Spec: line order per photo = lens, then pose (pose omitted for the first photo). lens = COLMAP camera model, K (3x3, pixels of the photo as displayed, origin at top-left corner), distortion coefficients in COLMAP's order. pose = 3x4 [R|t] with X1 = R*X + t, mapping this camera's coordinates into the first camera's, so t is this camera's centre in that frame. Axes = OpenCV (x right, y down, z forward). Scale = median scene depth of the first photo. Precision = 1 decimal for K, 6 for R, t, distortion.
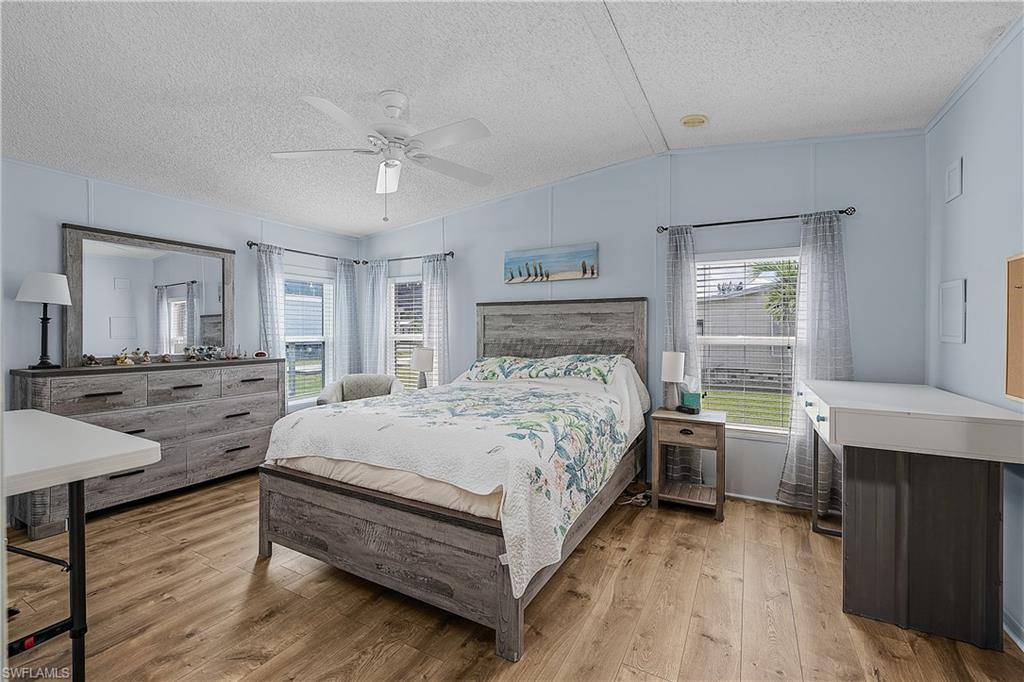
lens RADIAL K [[435.8, 0, 516.8], [0, 435.8, 341.0], [0, 0, 1]] dist [0.002981, -0.000177]
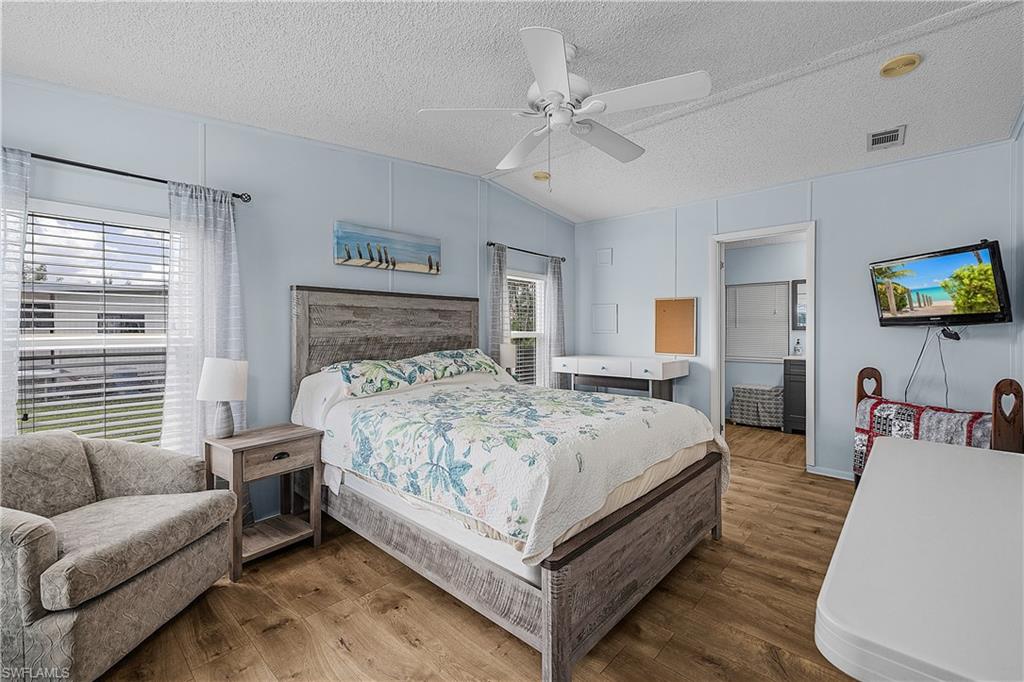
lens RADIAL K [[435.8, 0, 512.4], [0, 435.8, 335.8], [0, 0, 1]] dist [0.002981, -0.000177]
pose [[0.234348, -0.019657, 0.971954, -0.709590], [0.021635, 0.999653, 0.015001, -0.014049], [-0.971912, 0.017513, 0.234692, 0.559225]]
